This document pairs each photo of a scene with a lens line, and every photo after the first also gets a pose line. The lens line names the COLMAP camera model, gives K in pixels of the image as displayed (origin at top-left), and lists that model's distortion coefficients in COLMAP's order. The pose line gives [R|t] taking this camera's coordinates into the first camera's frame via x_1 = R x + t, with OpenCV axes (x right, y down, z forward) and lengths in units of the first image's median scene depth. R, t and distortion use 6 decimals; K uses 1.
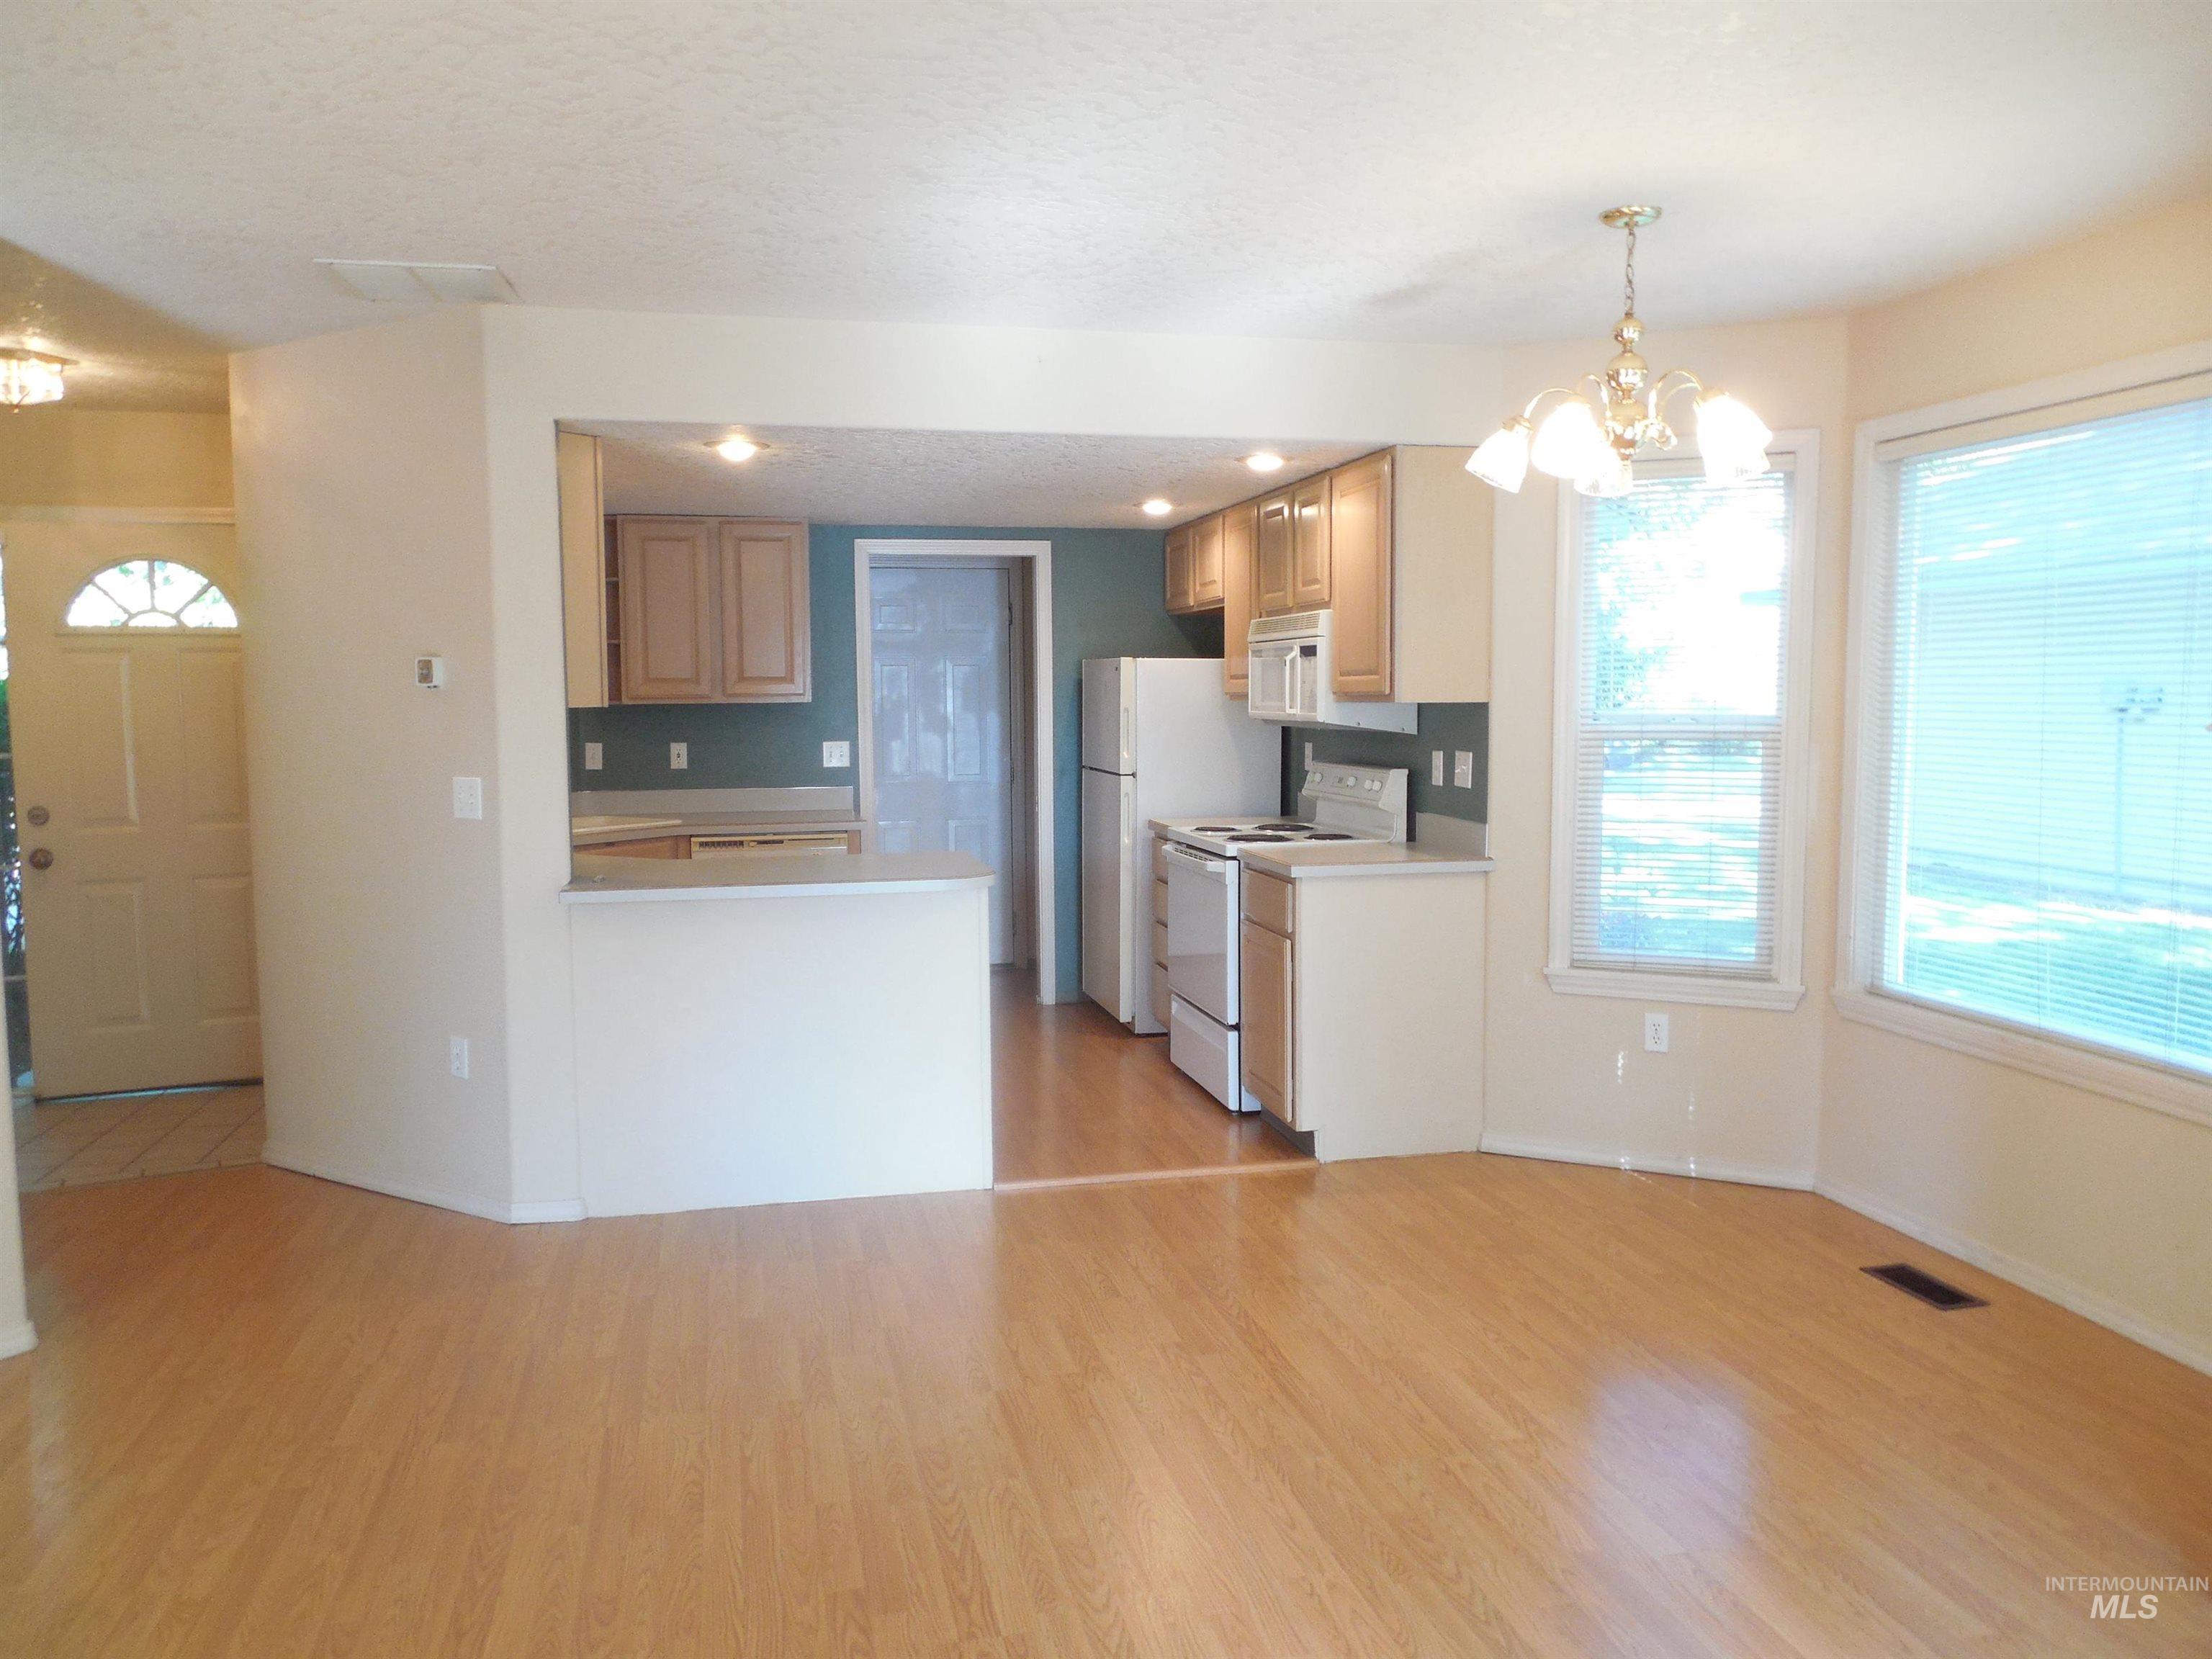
lens RADIAL K [[1675.4, 0, 1102.3], [0, 1675.4, 835.2], [0, 0, 1]] dist [0.000668, -0.011710]
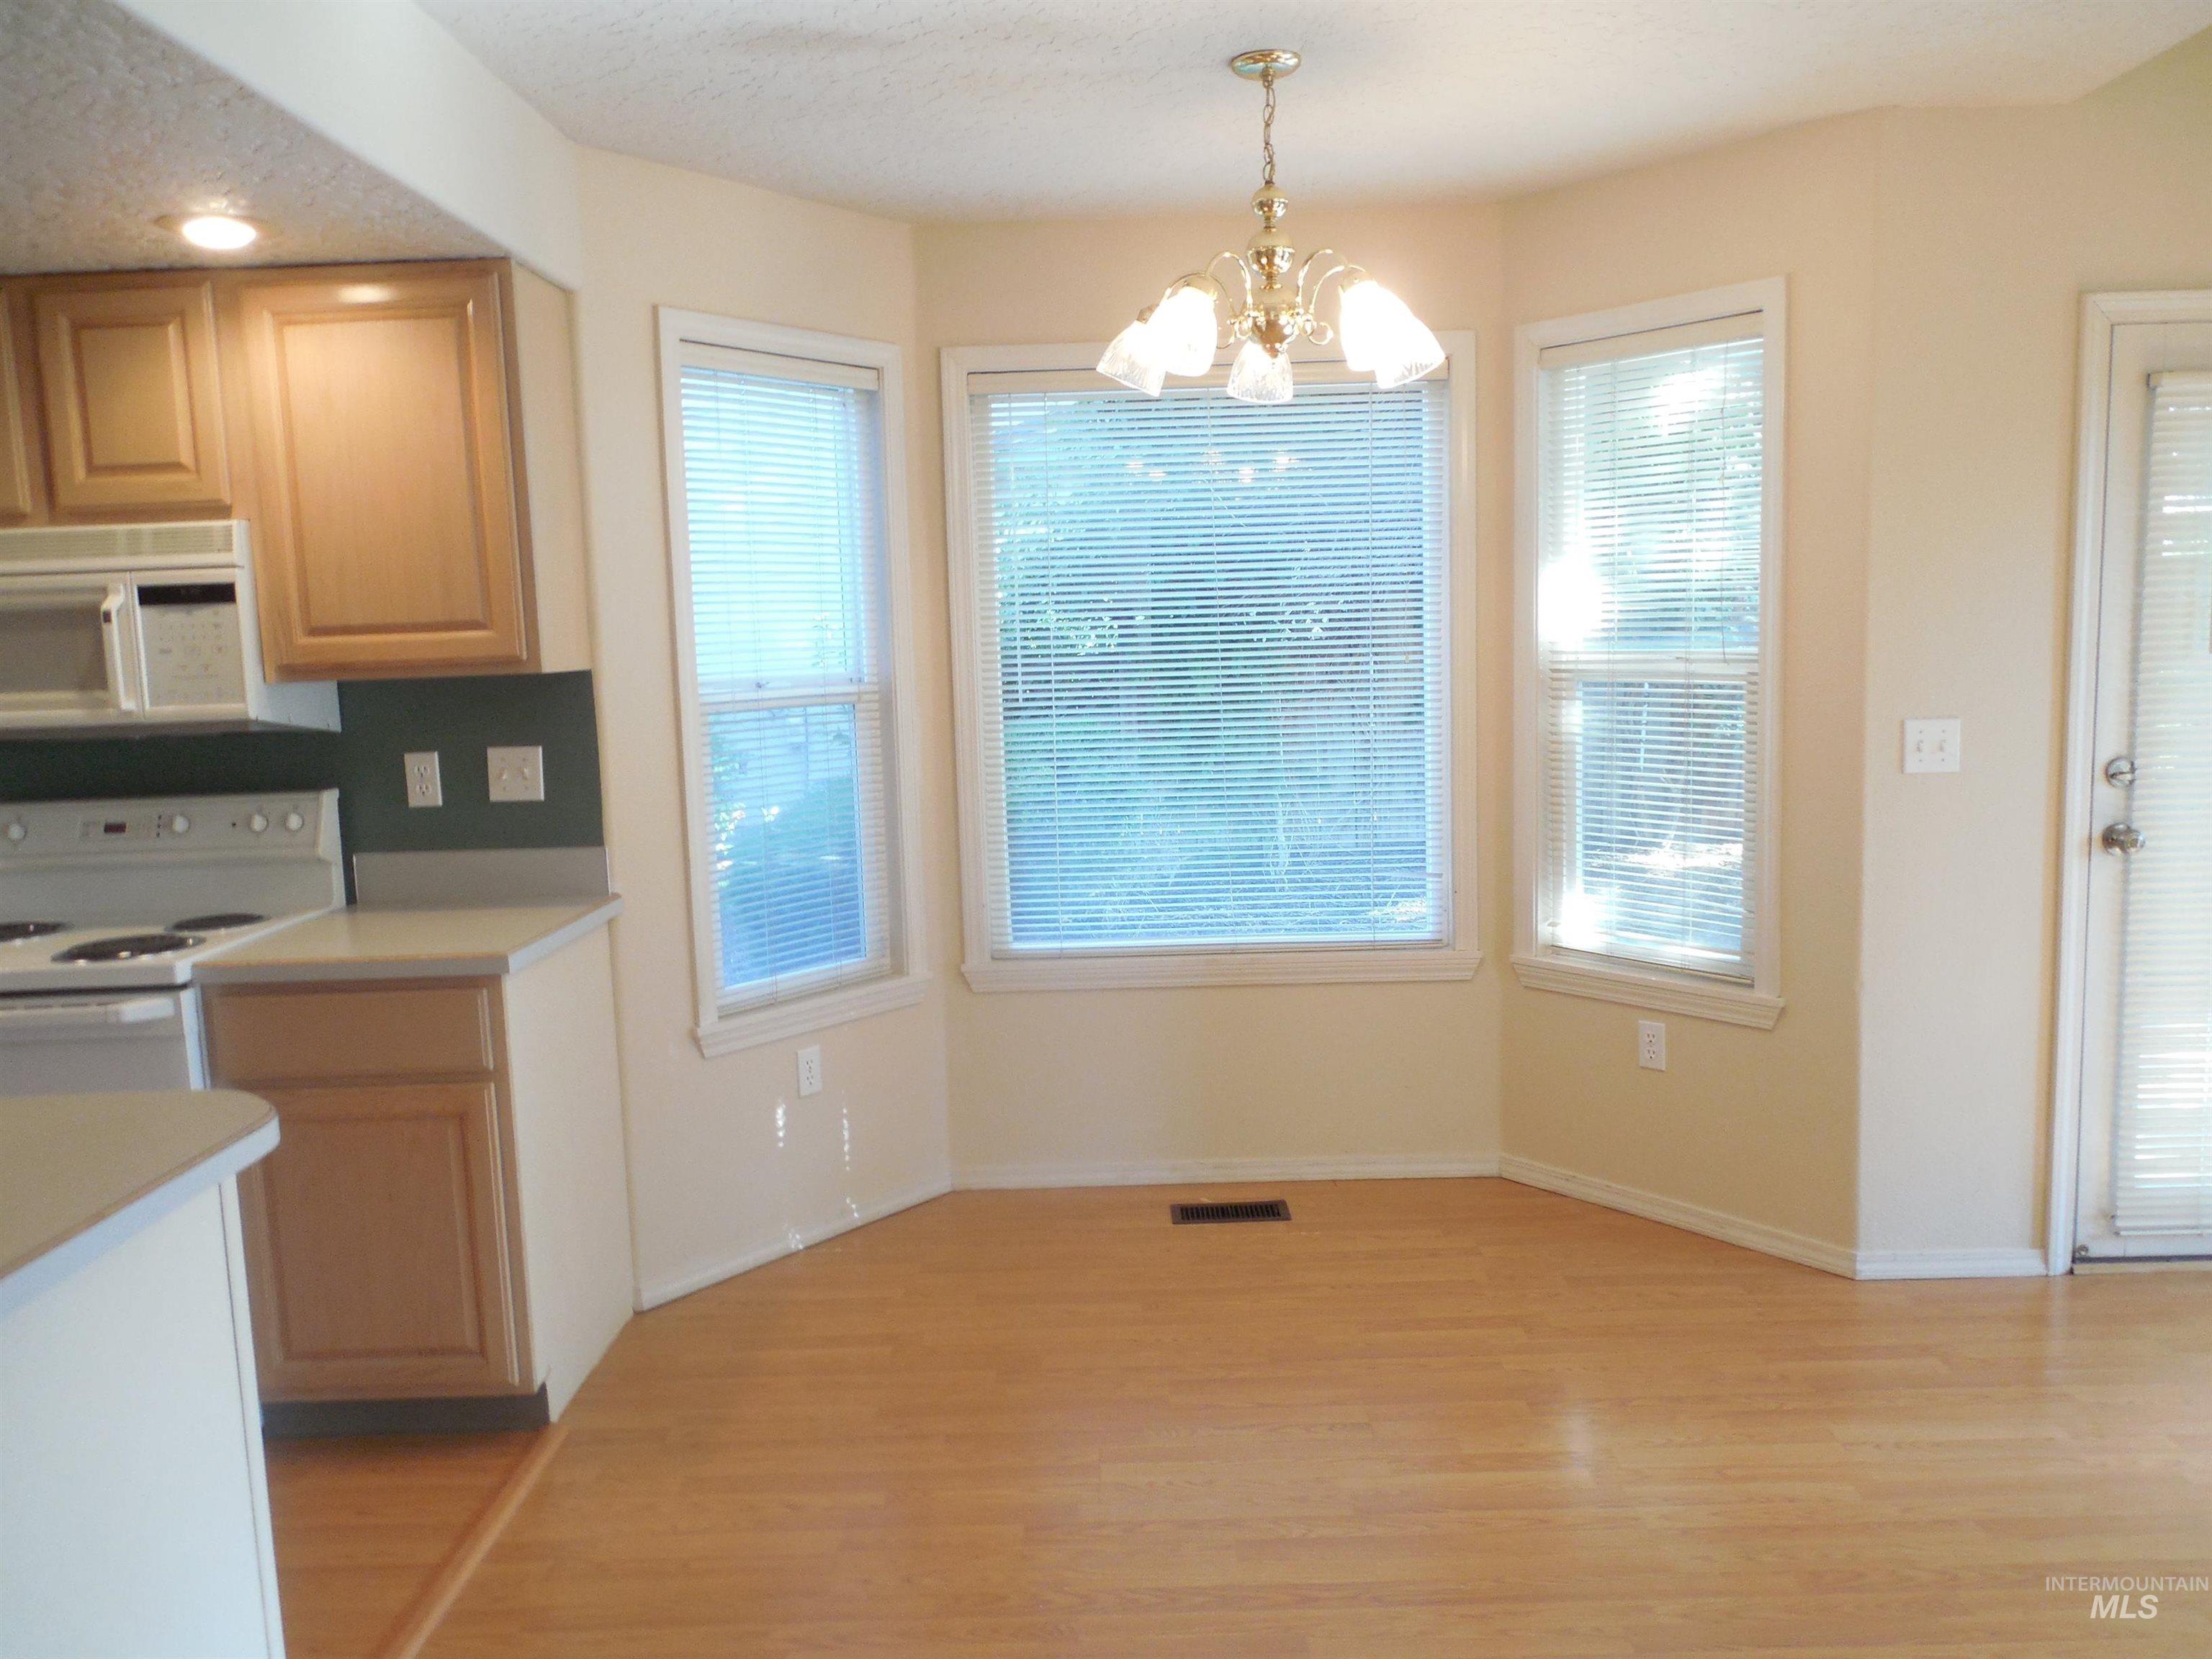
lens RADIAL K [[1675.4, 0, 1106.0], [0, 1675.4, 832.0], [0, 0, 1]] dist [0.000668, -0.011710]
pose [[0.220895, -0.118504, 0.968071, -0.359417], [0.115518, 0.988783, 0.094680, -0.049590], [-0.968432, 0.090915, 0.232107, 0.586930]]
